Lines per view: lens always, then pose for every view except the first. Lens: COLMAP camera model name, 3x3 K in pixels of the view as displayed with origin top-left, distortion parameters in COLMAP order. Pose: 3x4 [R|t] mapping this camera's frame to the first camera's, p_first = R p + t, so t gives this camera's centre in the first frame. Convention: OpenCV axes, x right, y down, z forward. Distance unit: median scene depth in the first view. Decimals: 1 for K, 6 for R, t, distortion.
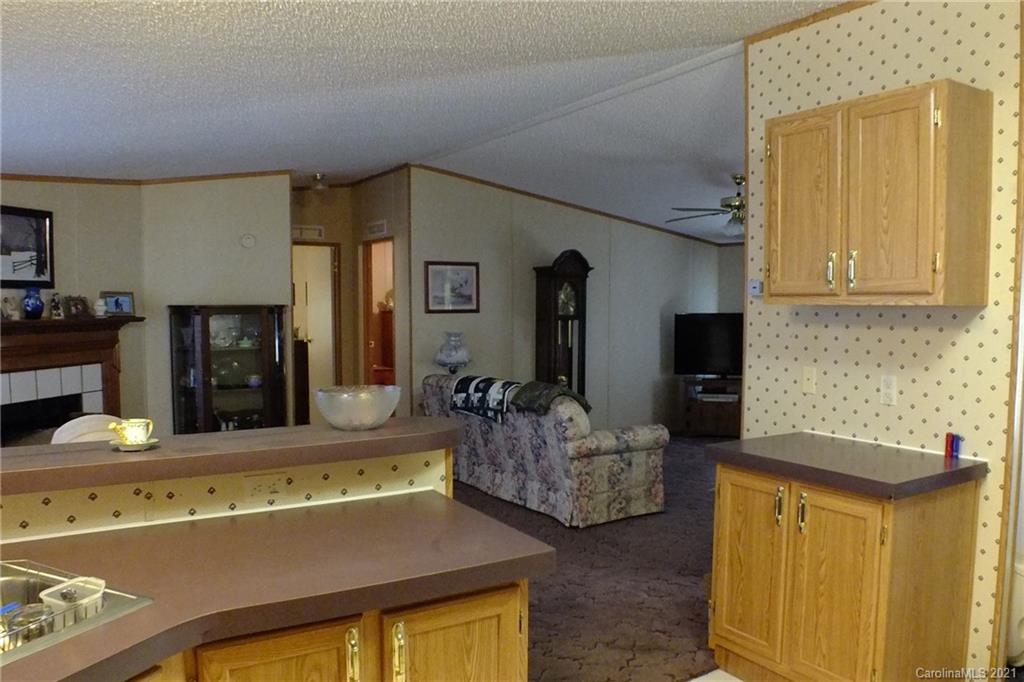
lens RADIAL K [[799.3, 0, 512.0], [0, 799.3, 341.0], [0, 0, 1]] dist [-0.067930, -0.001832]
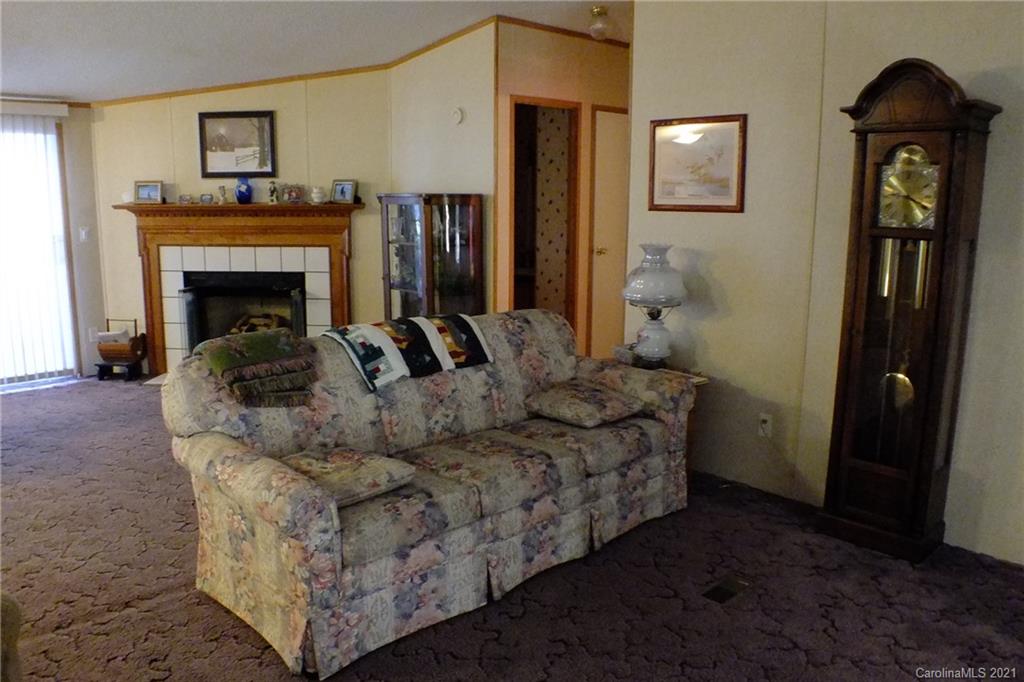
lens RADIAL K [[799.3, 0, 512.0], [0, 799.3, 341.0], [0, 0, 1]] dist [-0.067930, -0.001832]
pose [[0.182025, 0.182674, -0.966176, 0.600896], [-0.051723, 0.983010, 0.176113, -0.050146], [0.981933, 0.017917, 0.188381, 1.035695]]
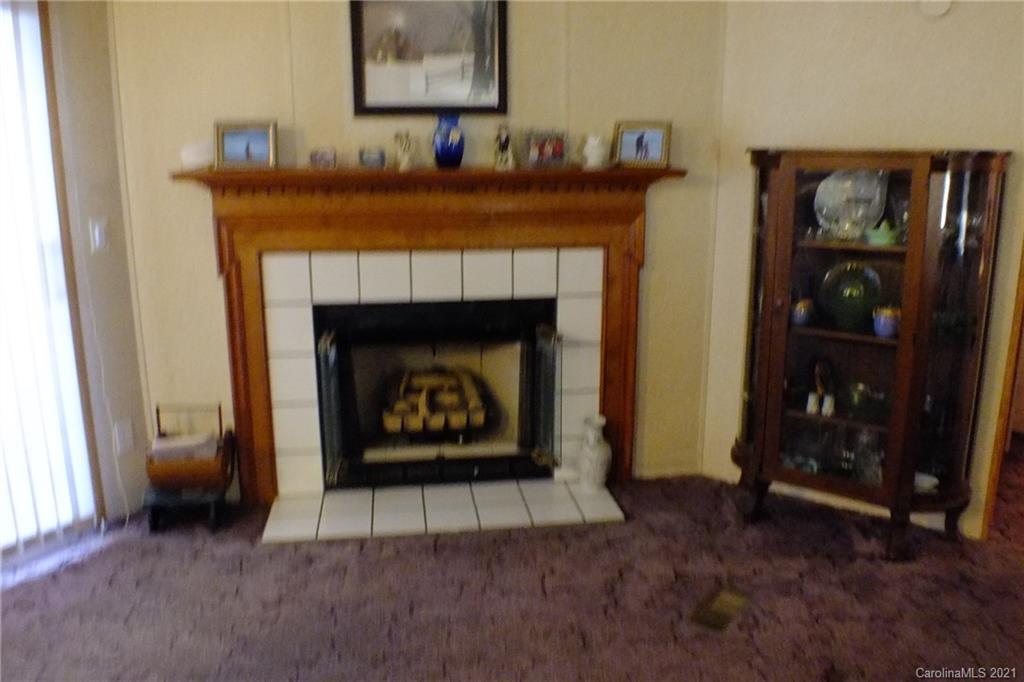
lens RADIAL K [[799.3, 0, 512.0], [0, 799.3, 341.0], [0, 0, 1]] dist [-0.067930, -0.001832]
pose [[0.387657, 0.214228, -0.896565, -0.006019], [-0.042916, 0.975760, 0.214595, -0.028426], [0.920804, -0.044712, 0.387454, 0.700277]]
